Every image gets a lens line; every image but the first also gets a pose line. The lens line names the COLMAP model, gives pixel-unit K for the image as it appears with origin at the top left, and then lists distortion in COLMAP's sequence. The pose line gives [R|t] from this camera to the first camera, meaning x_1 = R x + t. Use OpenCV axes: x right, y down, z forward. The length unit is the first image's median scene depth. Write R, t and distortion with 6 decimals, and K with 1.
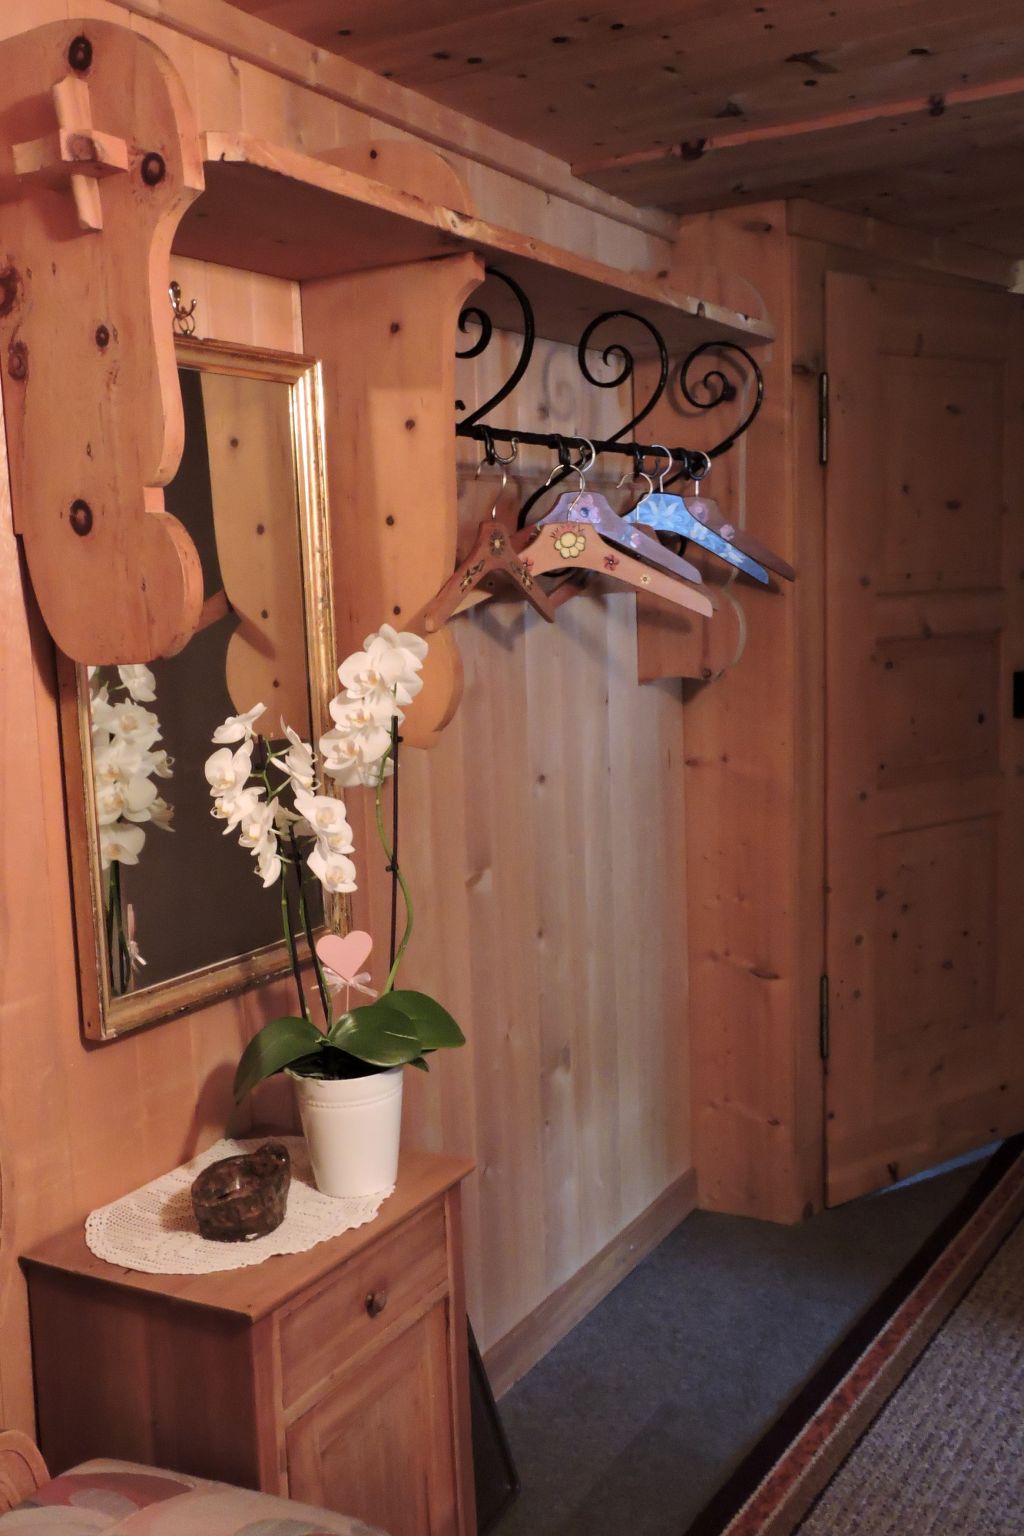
lens RADIAL K [[1452.3, 0, 511.7], [0, 1452.3, 764.2], [0, 0, 1]] dist [-0.011486, 0.000000]
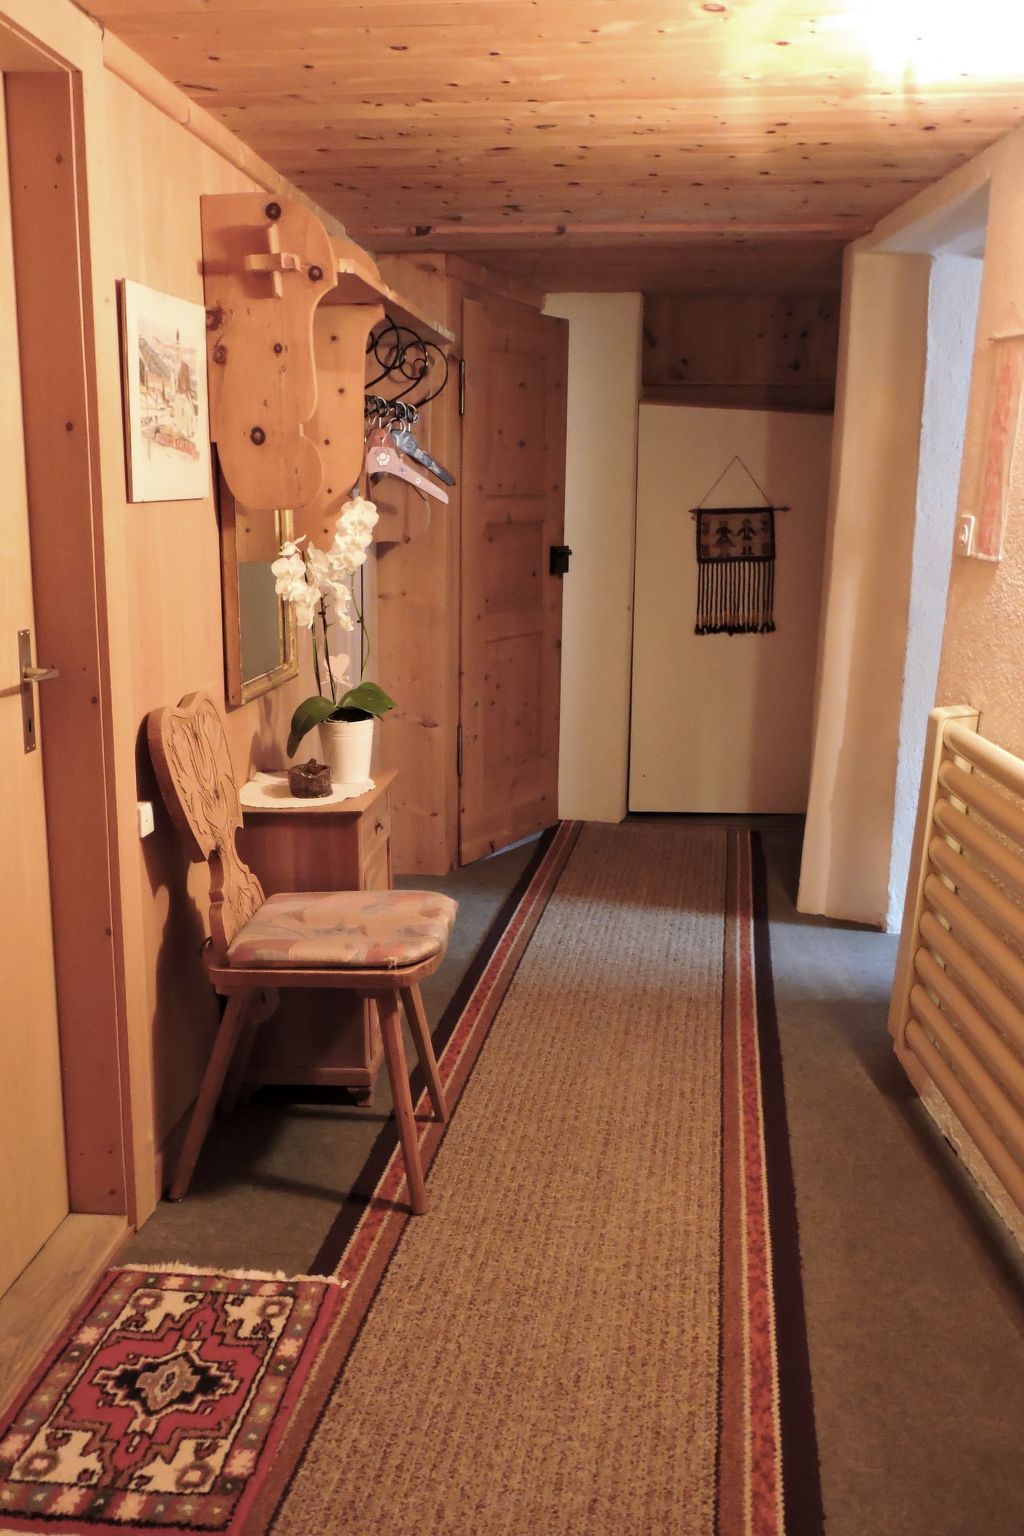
lens RADIAL K [[1333.4, 0, 511.0], [0, 1333.4, 768.4], [0, 0, 1]] dist [-0.007029, 0.004328]
pose [[0.909157, -0.048000, 0.413677, -0.415867], [0.016171, 0.996655, 0.080104, 0.081852], [-0.416139, -0.066138, 0.906893, -0.474668]]
